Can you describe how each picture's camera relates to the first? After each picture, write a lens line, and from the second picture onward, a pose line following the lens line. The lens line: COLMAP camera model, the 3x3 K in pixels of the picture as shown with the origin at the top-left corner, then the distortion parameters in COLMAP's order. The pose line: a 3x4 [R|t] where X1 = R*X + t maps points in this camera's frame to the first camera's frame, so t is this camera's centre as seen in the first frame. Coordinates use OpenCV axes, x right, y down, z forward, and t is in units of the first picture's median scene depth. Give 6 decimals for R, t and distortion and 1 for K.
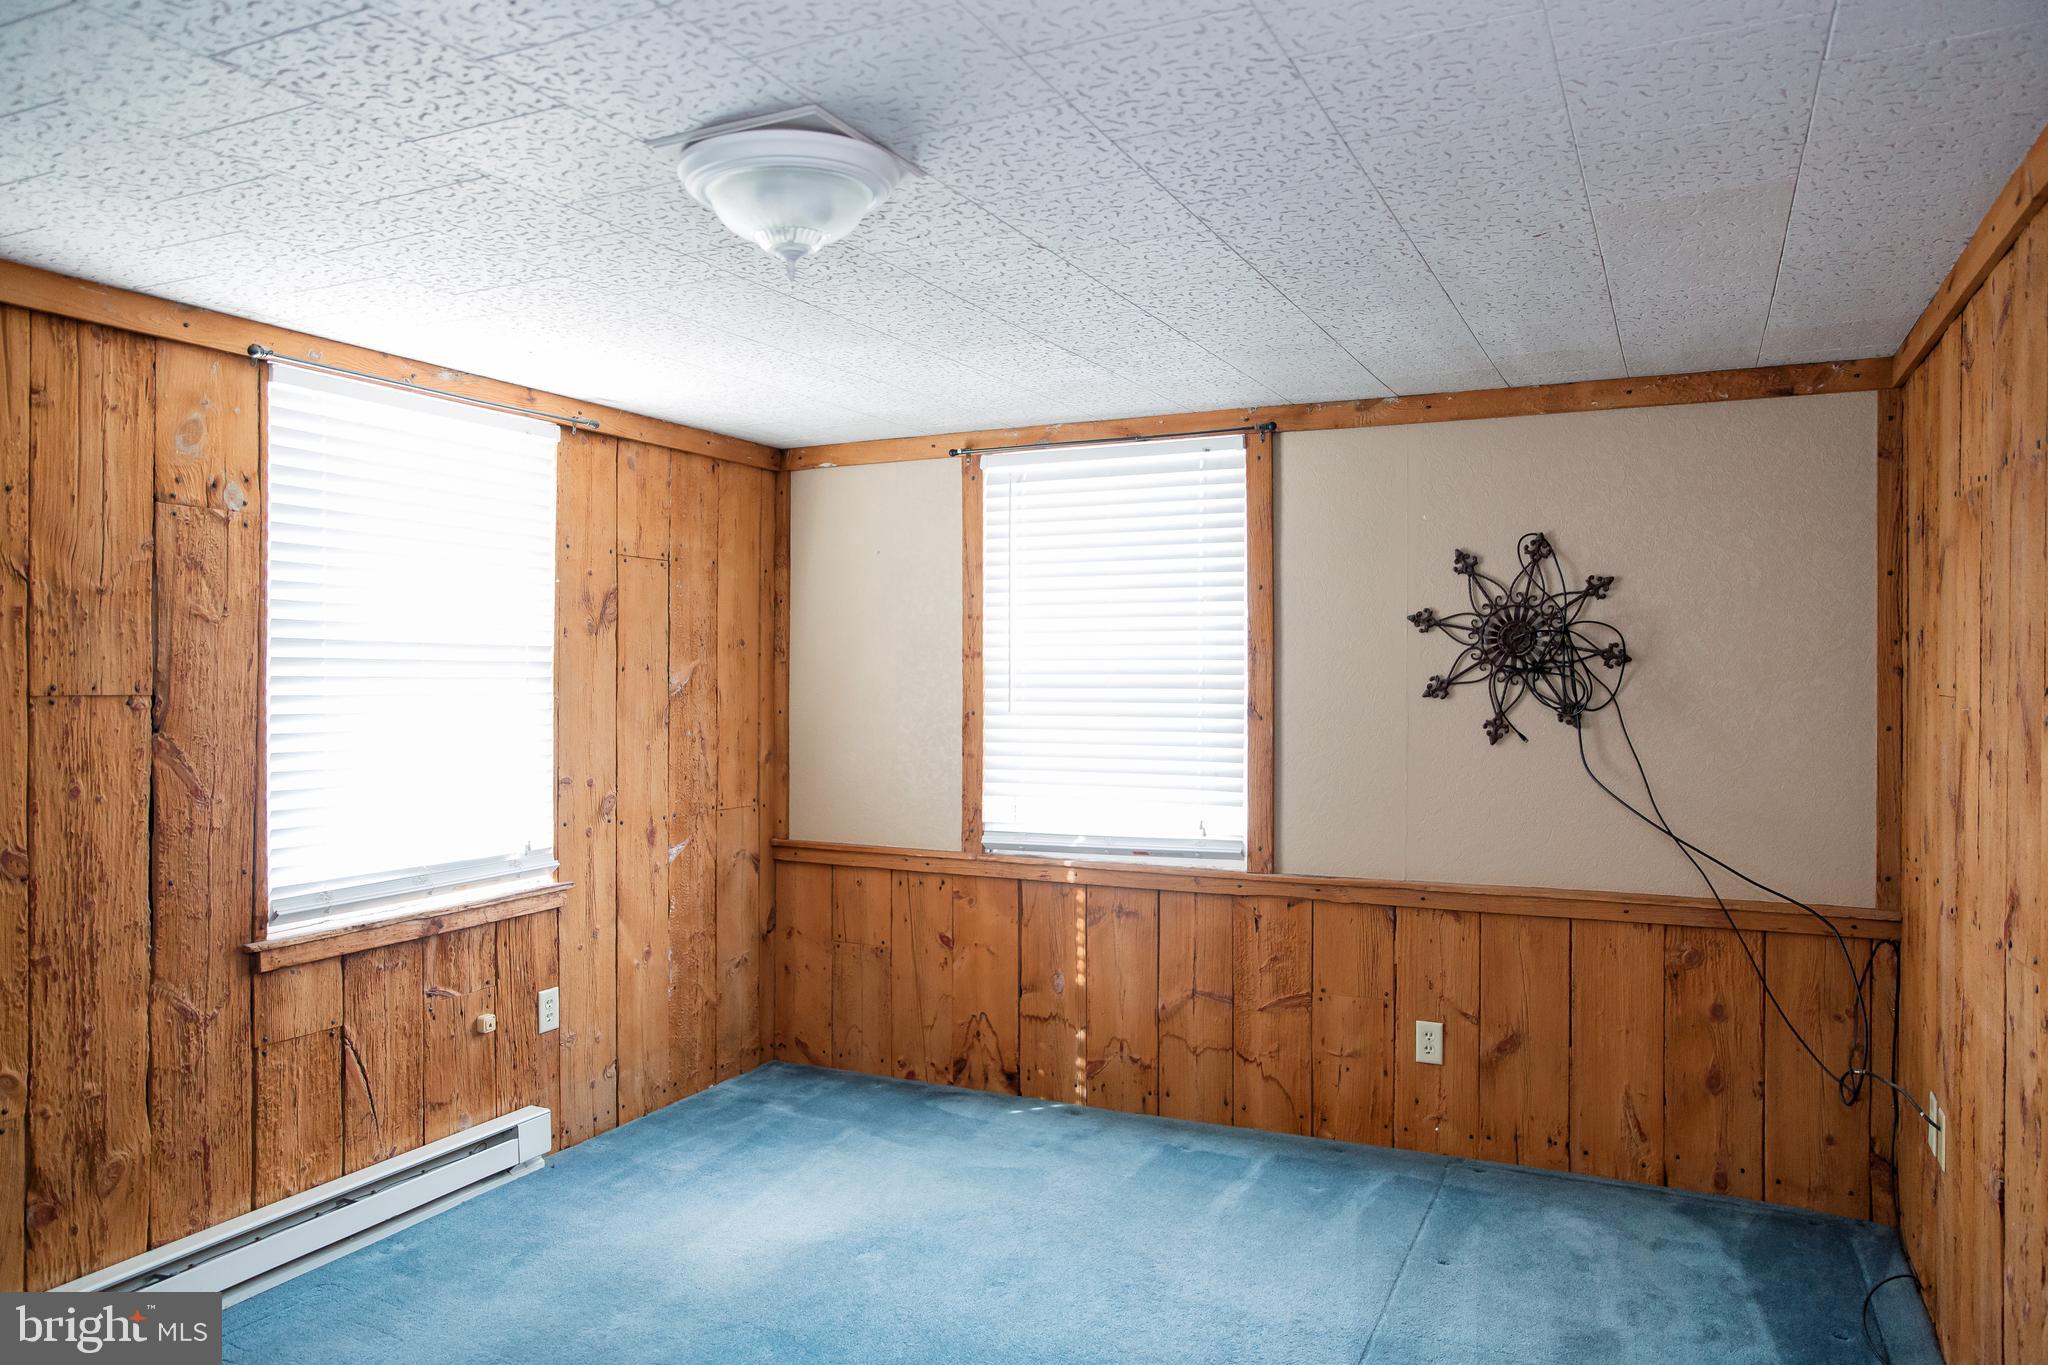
lens RADIAL K [[1371.0, 0, 1022.3], [0, 1371.0, 683.0], [0, 0, 1]] dist [-0.069150, 0.063468]
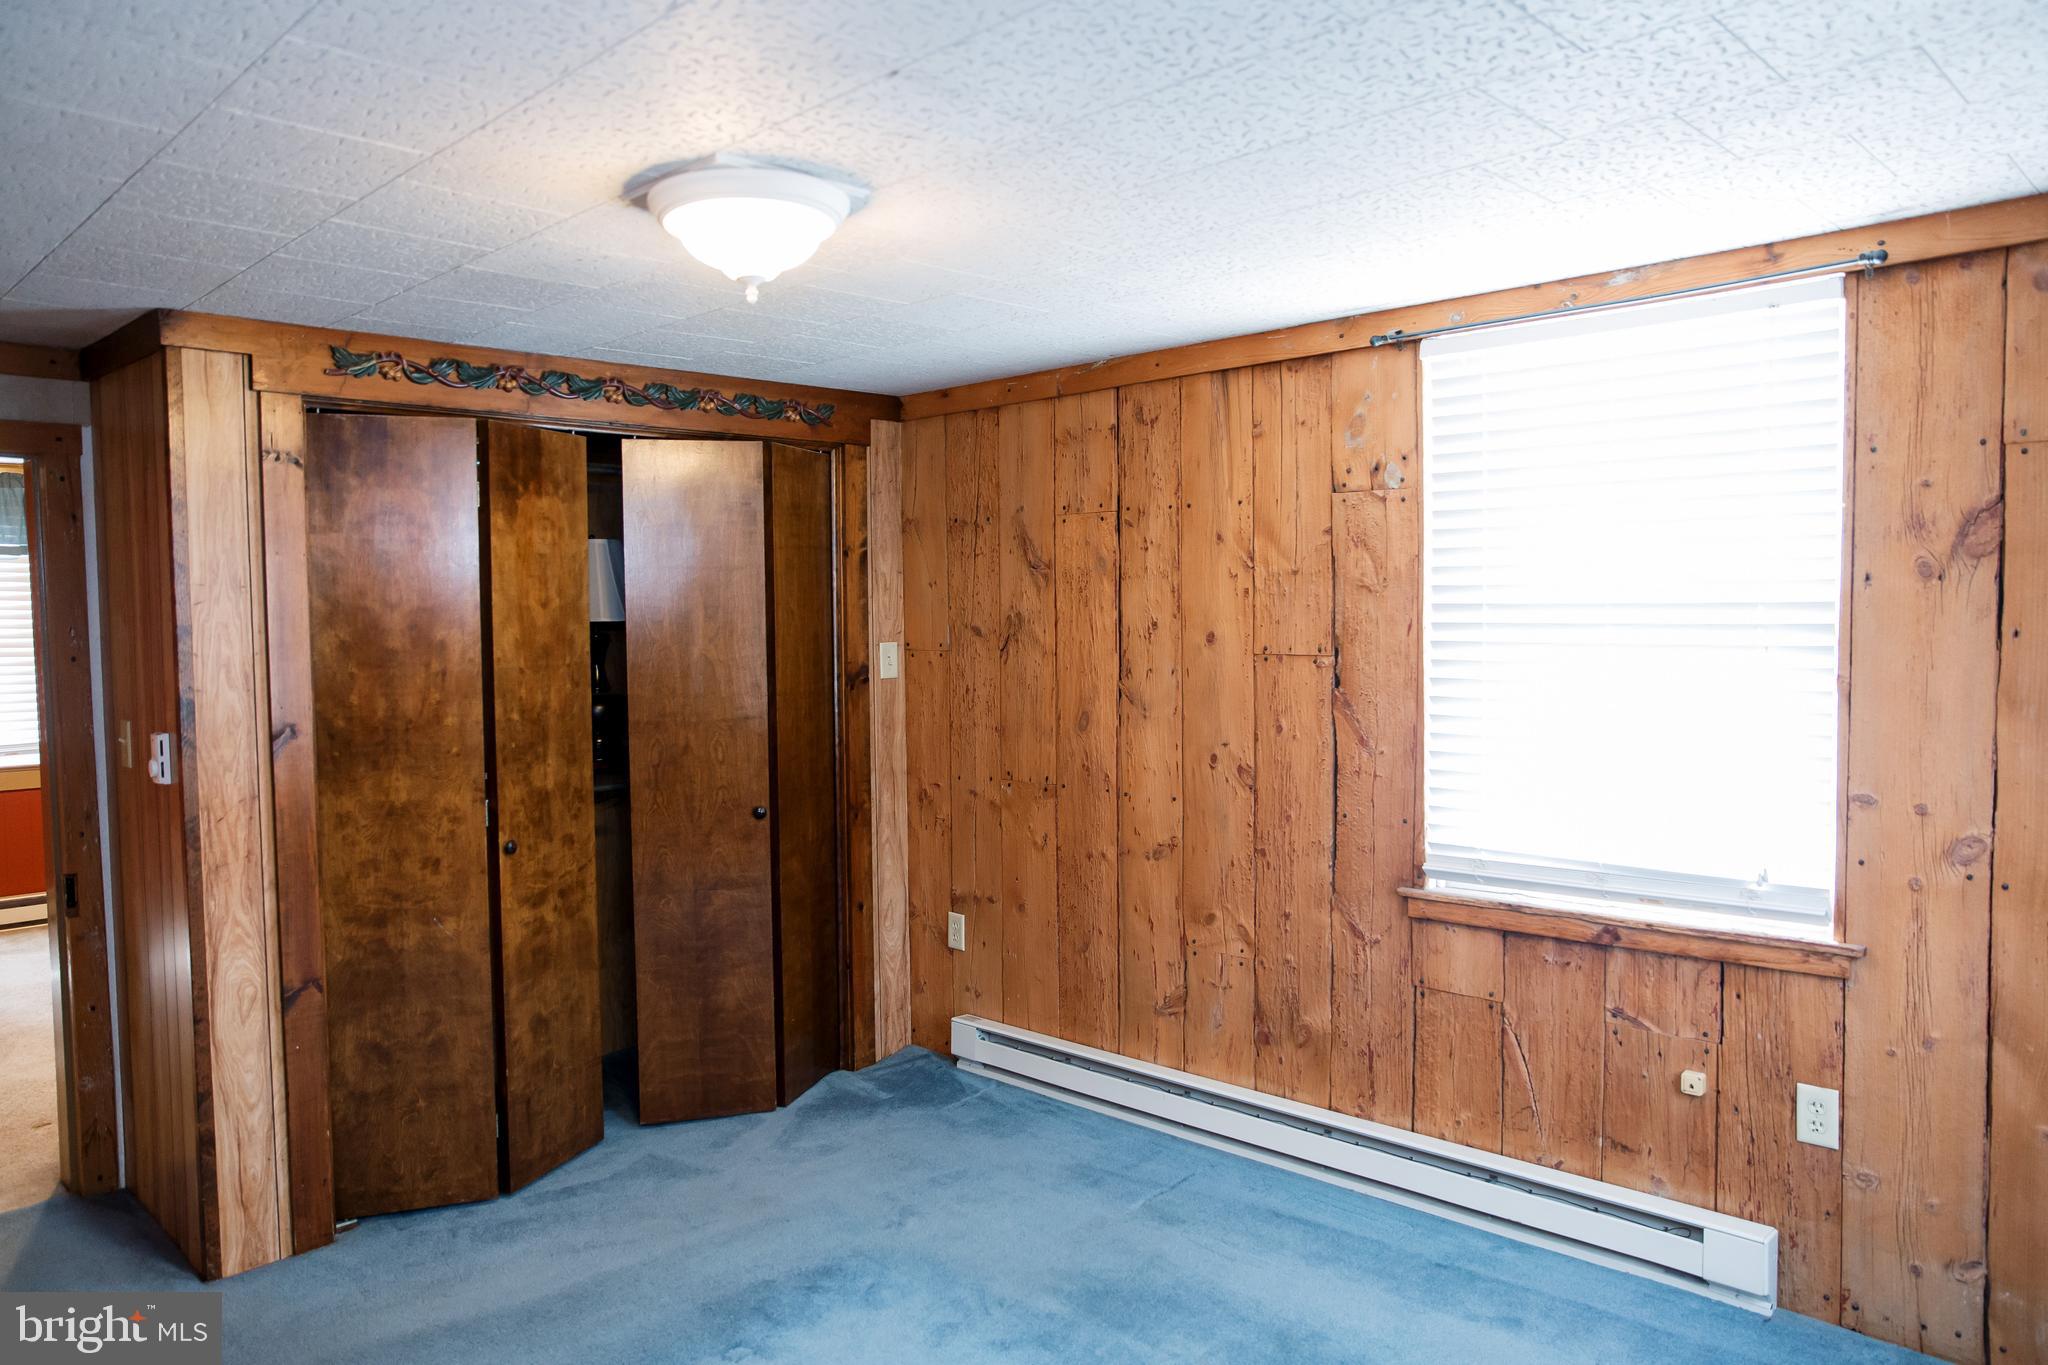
lens RADIAL K [[1371.0, 0, 1022.3], [0, 1371.0, 683.0], [0, 0, 1]] dist [-0.069150, 0.063468]
pose [[-0.311121, 0.049762, -0.949067, 0.544424], [0.003321, 0.998679, 0.051275, -0.027376], [0.950365, 0.012801, -0.310875, 1.027761]]
